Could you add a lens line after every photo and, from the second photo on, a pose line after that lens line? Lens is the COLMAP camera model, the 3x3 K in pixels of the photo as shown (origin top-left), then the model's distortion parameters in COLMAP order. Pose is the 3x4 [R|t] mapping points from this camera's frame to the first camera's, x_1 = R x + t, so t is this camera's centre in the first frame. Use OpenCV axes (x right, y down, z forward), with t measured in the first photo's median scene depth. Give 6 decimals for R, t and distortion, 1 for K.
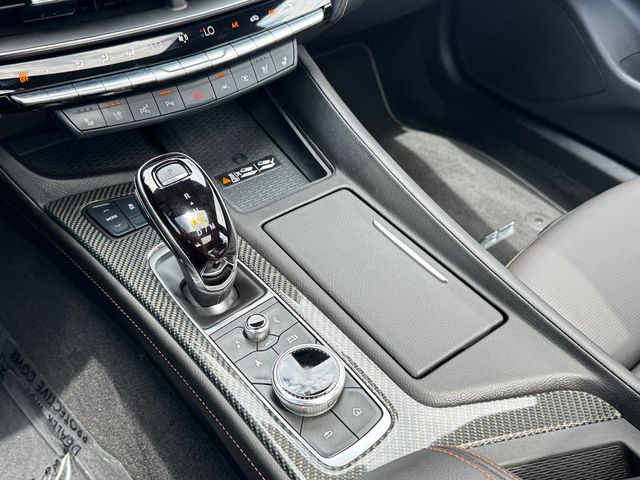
lens RADIAL K [[668.8, 0, 320.0], [0, 668.8, 240.0], [0, 0, 1]] dist [0.173852, -0.389725]
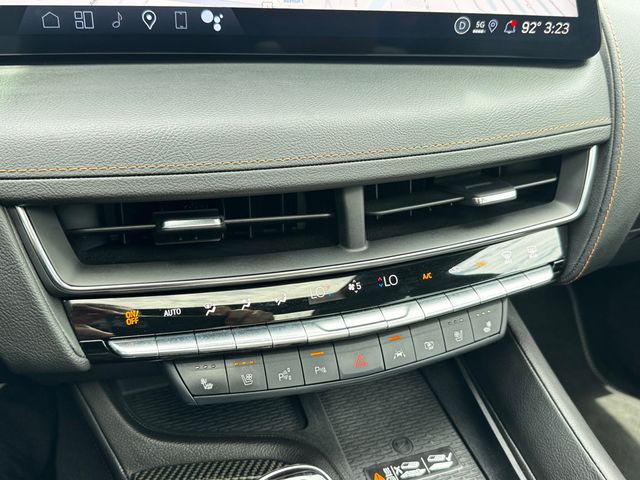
lens RADIAL K [[668.8, 0, 320.0], [0, 668.8, 240.0], [0, 0, 1]] dist [0.173852, -0.389725]
pose [[0.961690, 0.124221, -0.244380, -0.059727], [-0.186875, 0.949282, -0.252865, -0.138557], [0.200574, 0.288846, 0.936129, 0.270115]]
